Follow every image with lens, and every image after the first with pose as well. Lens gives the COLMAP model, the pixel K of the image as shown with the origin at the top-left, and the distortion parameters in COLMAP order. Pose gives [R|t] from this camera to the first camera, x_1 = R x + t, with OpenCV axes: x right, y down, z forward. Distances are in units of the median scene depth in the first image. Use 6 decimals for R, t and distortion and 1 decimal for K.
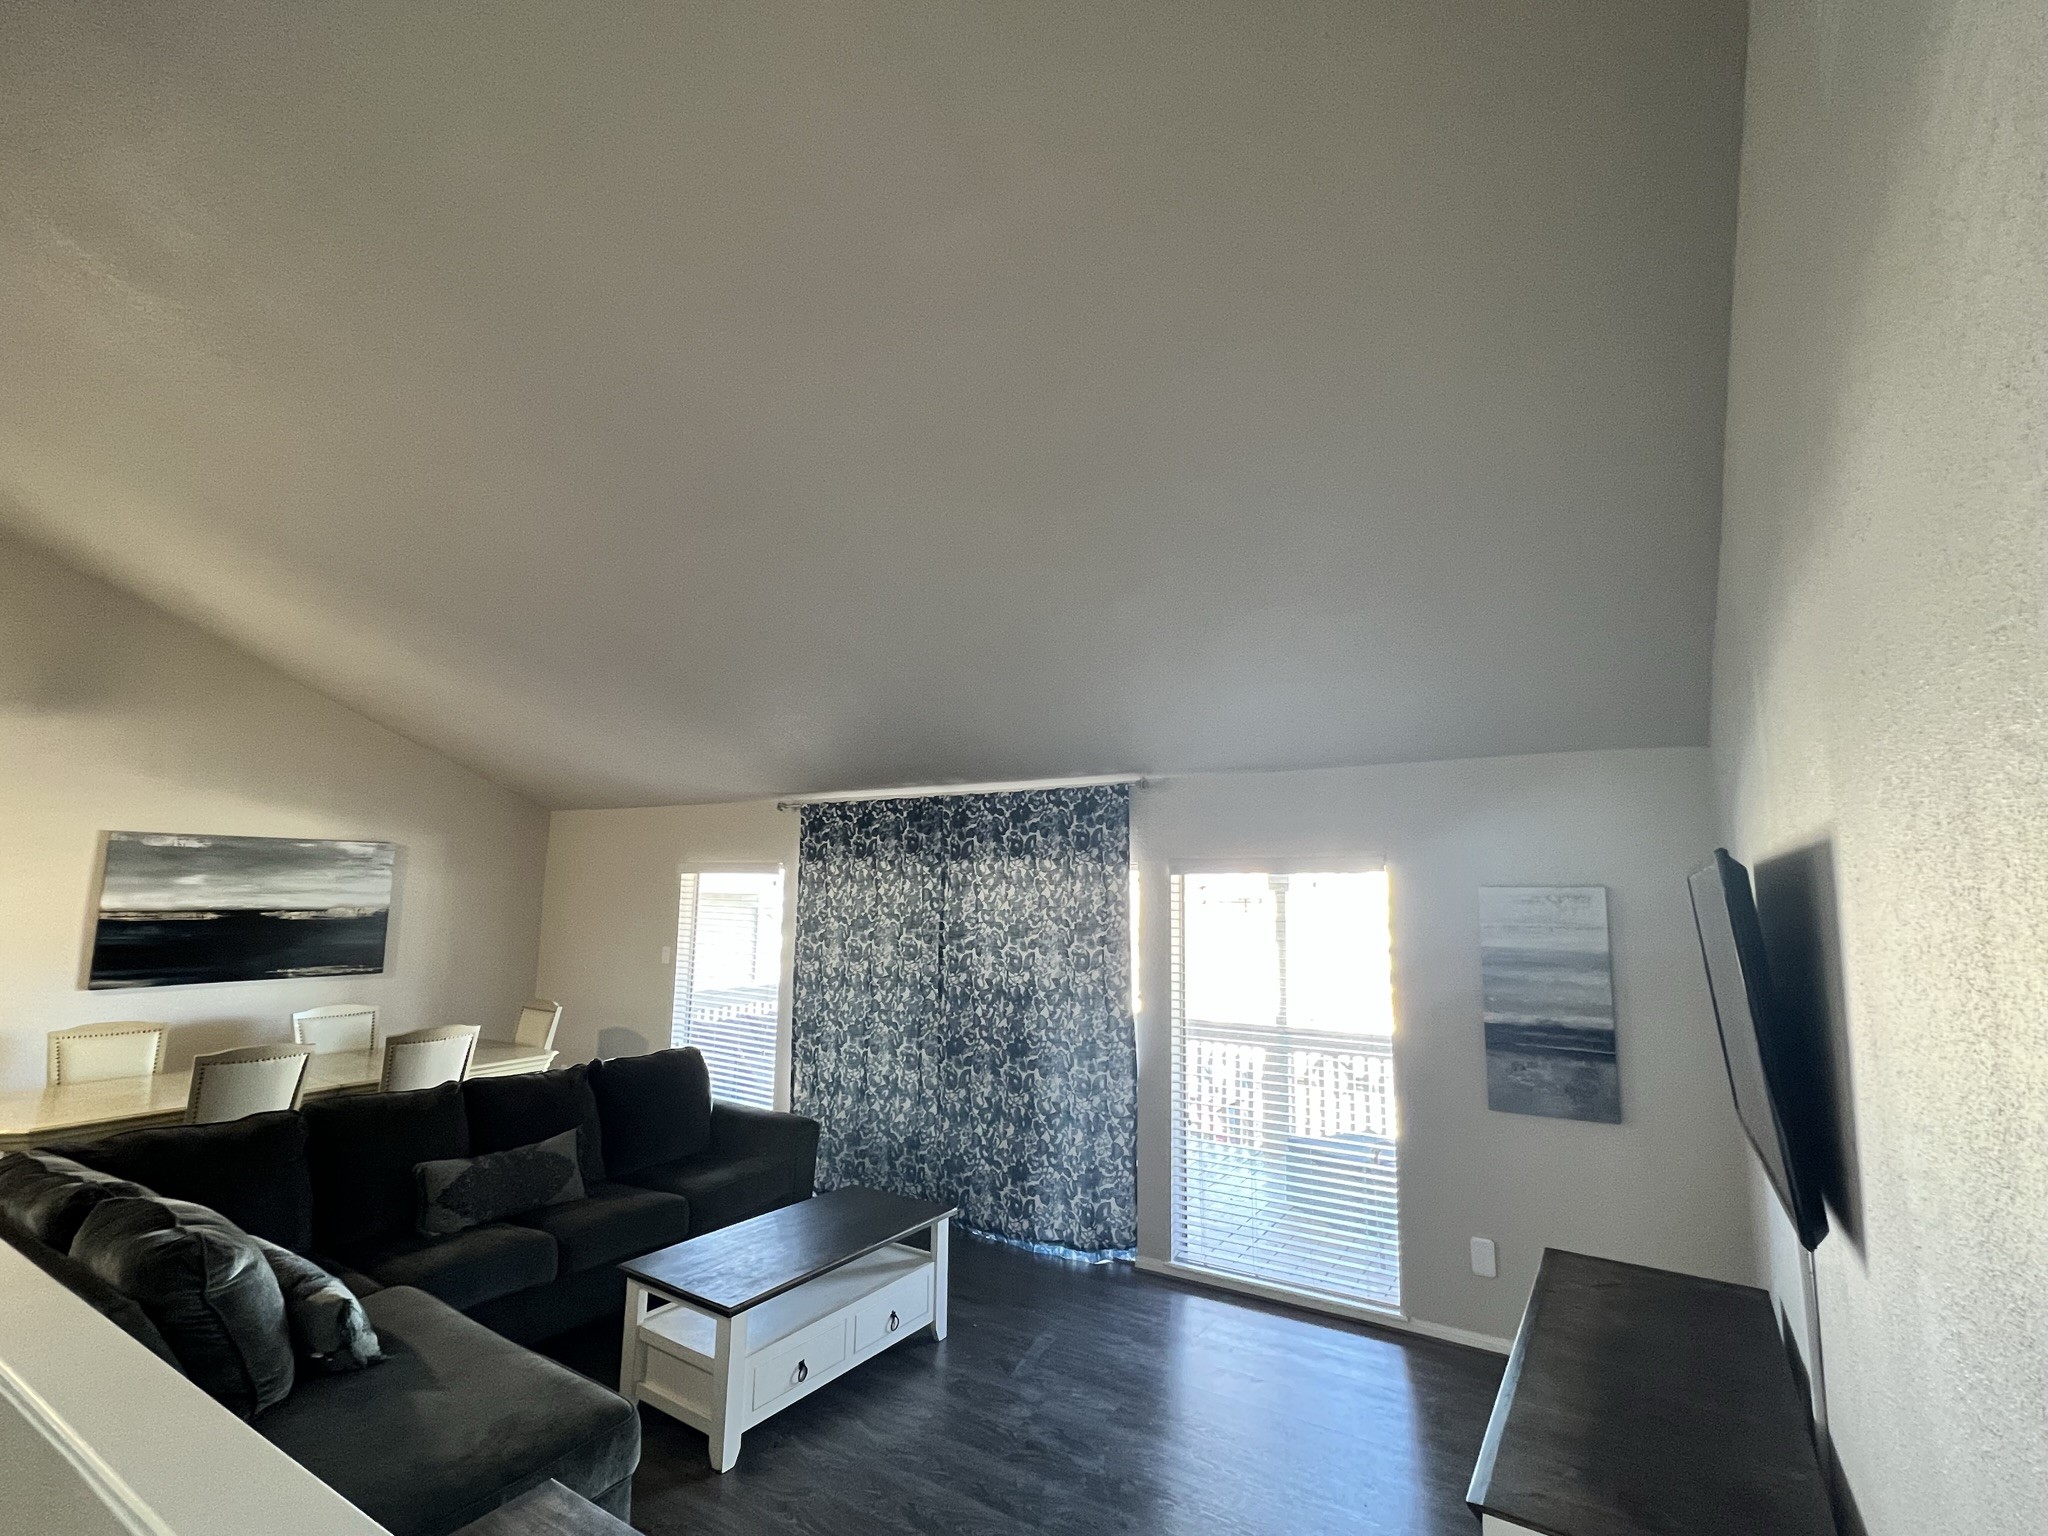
lens RADIAL K [[947.6, 0, 1024.0], [0, 947.6, 768.0], [0, 0, 1]] dist [-0.002201, -0.000375]
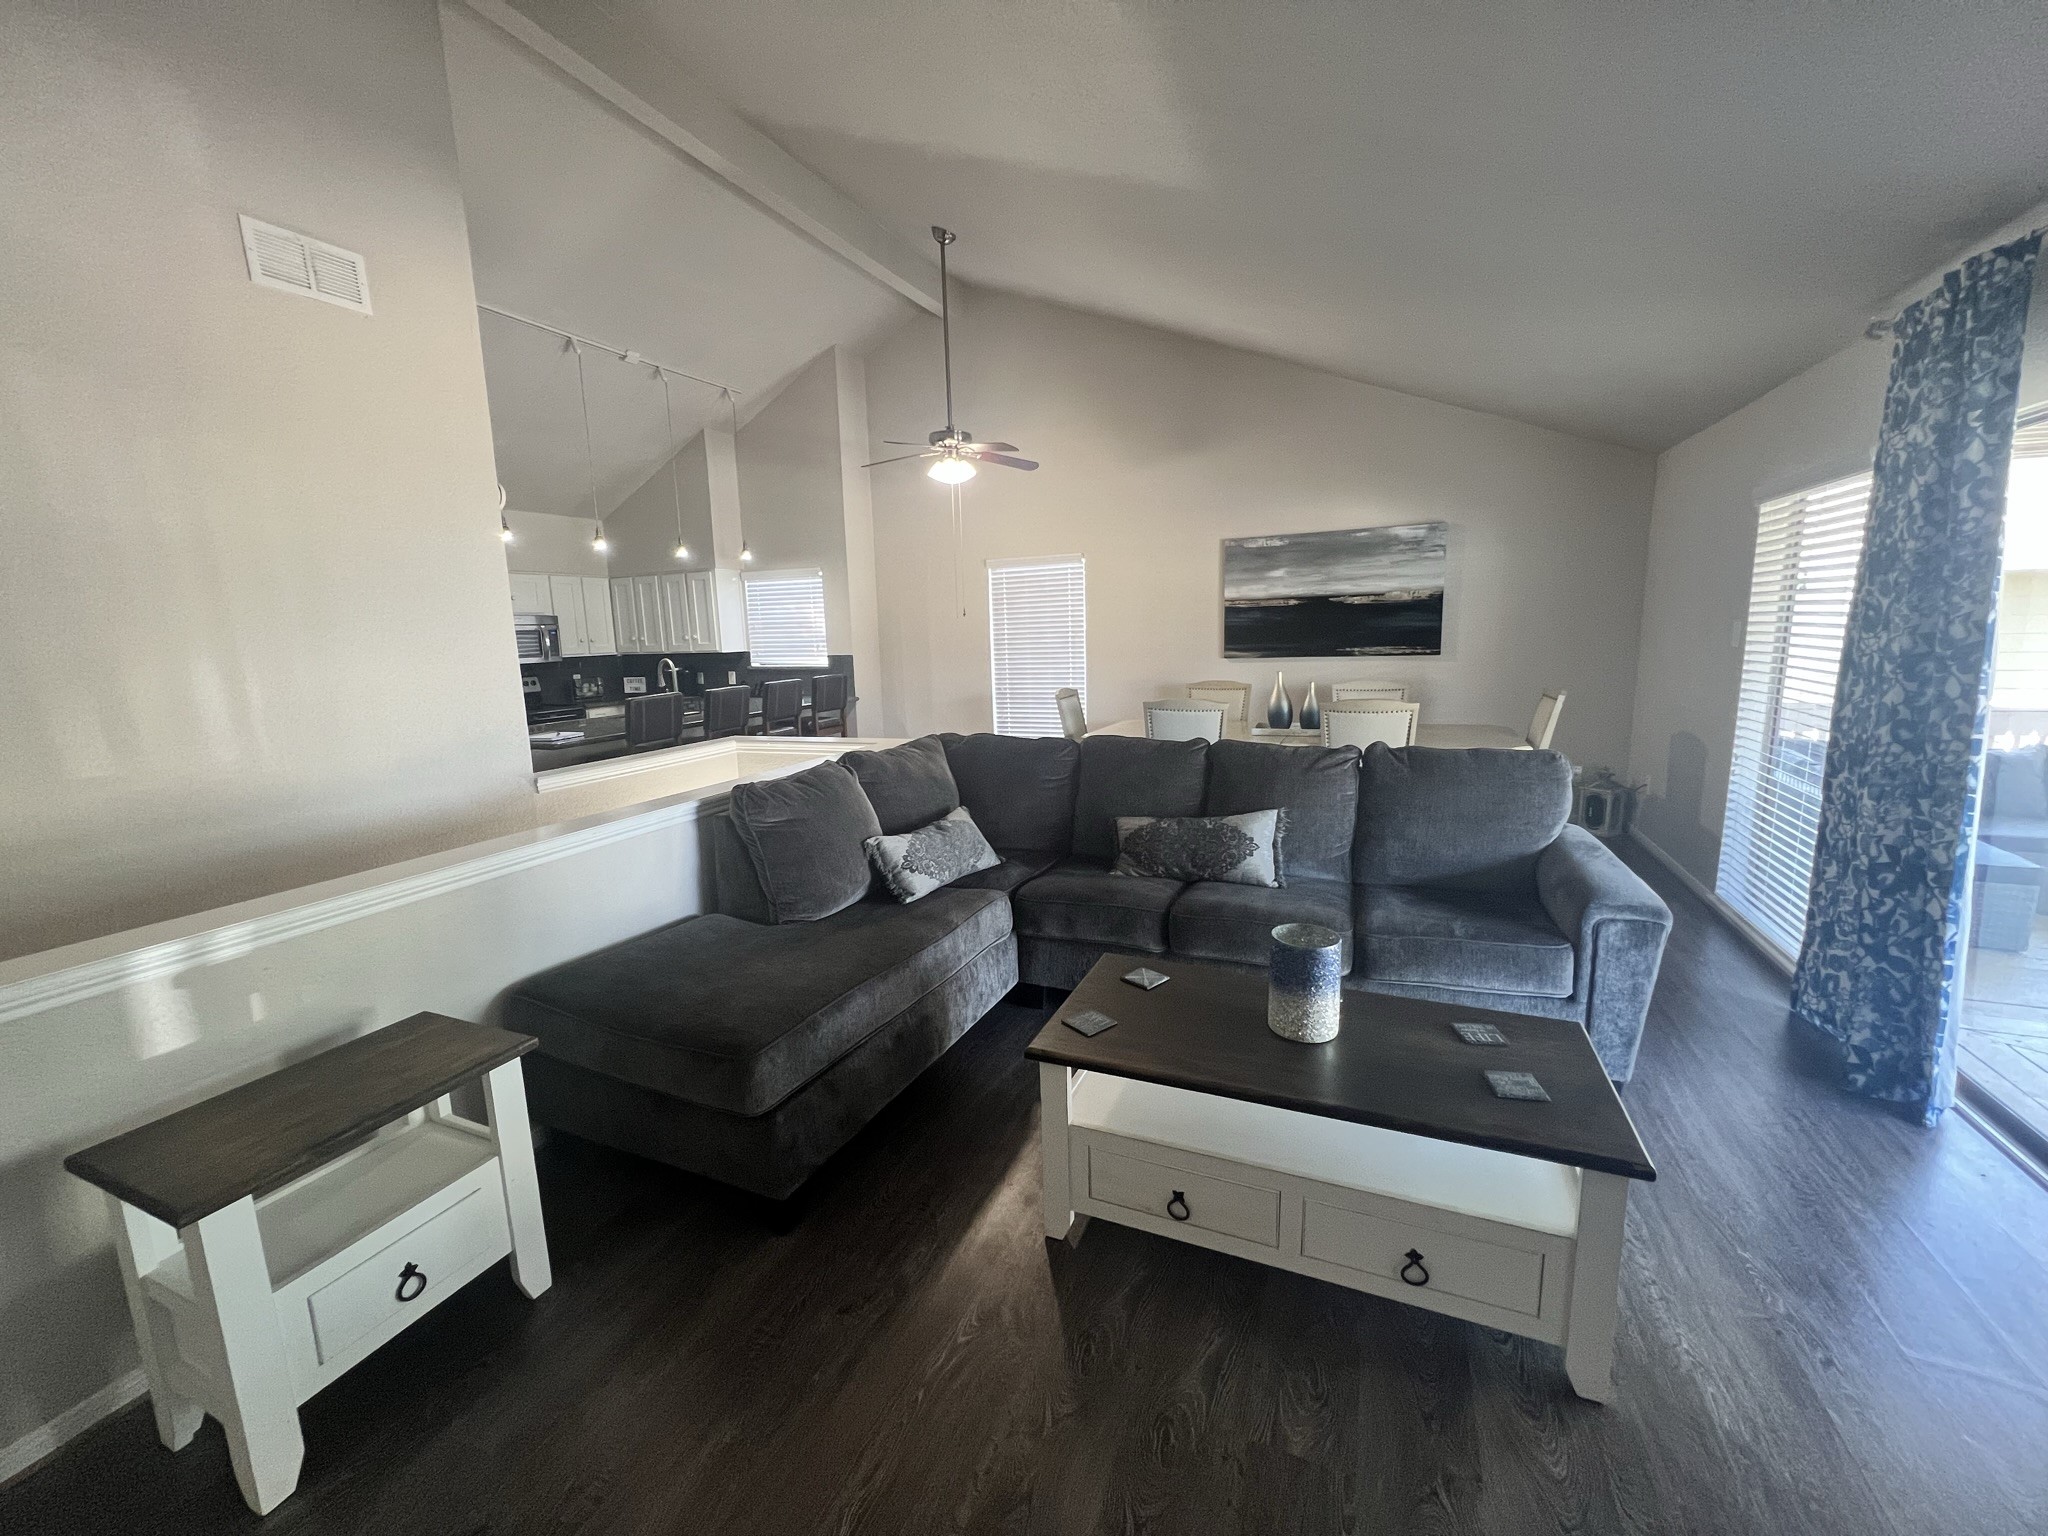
lens RADIAL K [[817.8, 0, 1020.2], [0, 817.8, 765.4], [0, 0, 1]] dist [-0.002309, 0.000759]
pose [[0.142990, 0.142971, -0.979343, 0.147093], [0.158375, 0.973455, 0.165235, 0.130228], [0.976970, -0.178730, 0.116552, 0.491820]]
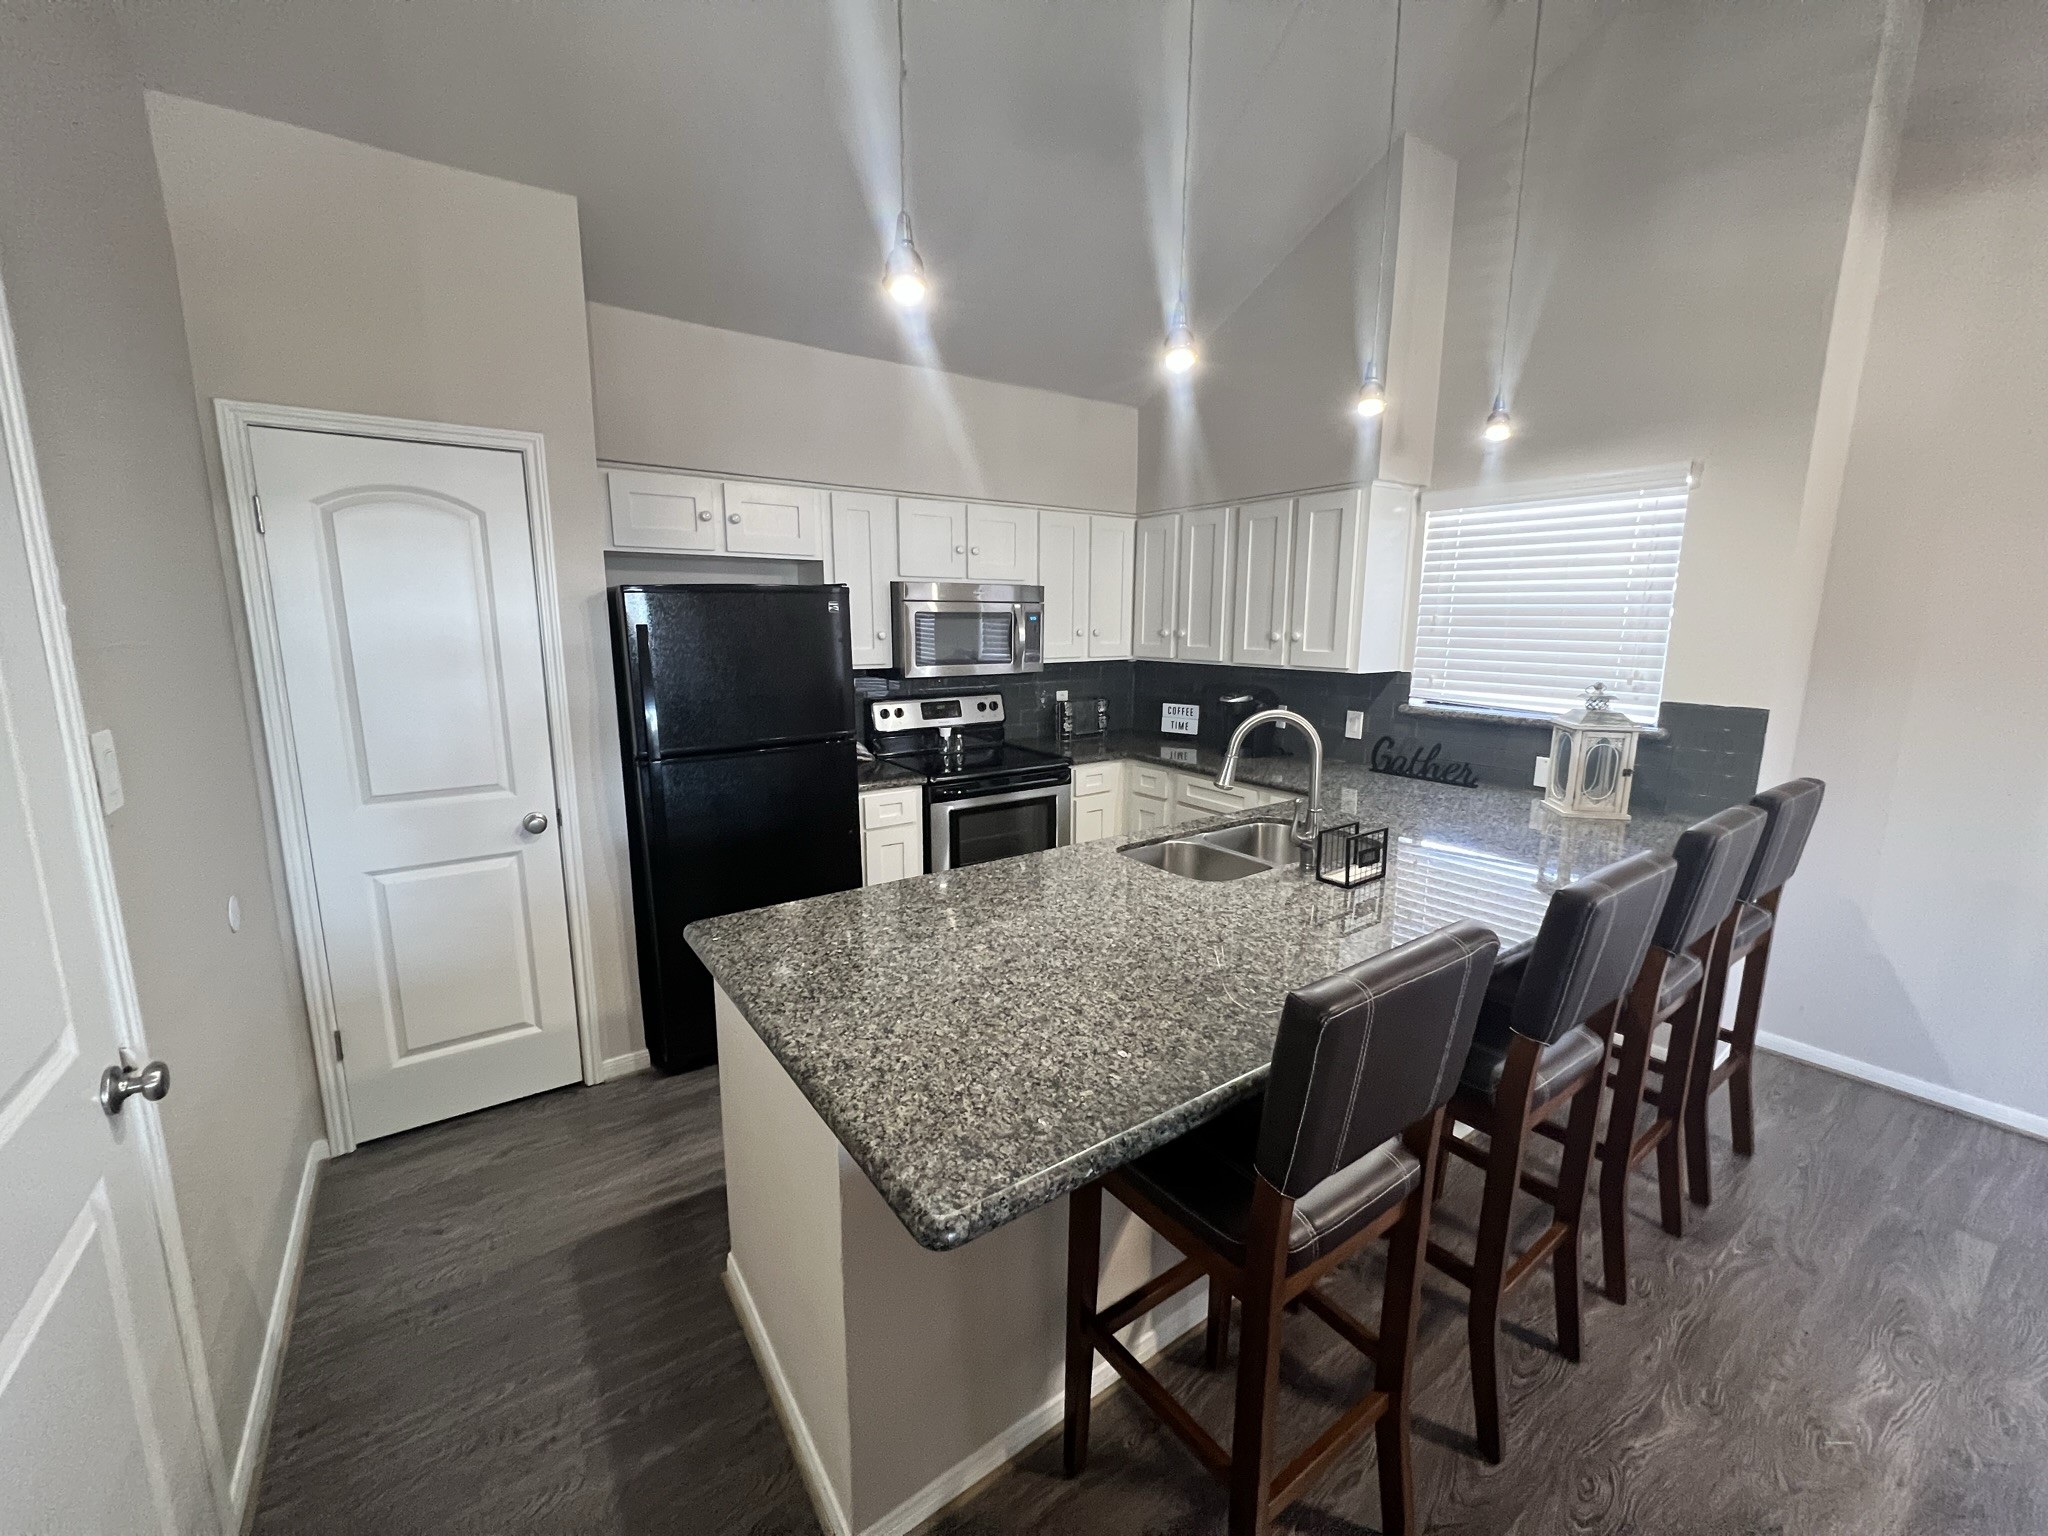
lens RADIAL K [[820.9, 0, 1018.9], [0, 820.9, 762.4], [0, 0, 1]] dist [-0.001160, -0.000261]
pose [[-0.390341, 0.142419, -0.909588, -0.572511], [0.108422, 0.988199, 0.108200, 0.069485], [0.914264, -0.056385, -0.401176, 0.228675]]
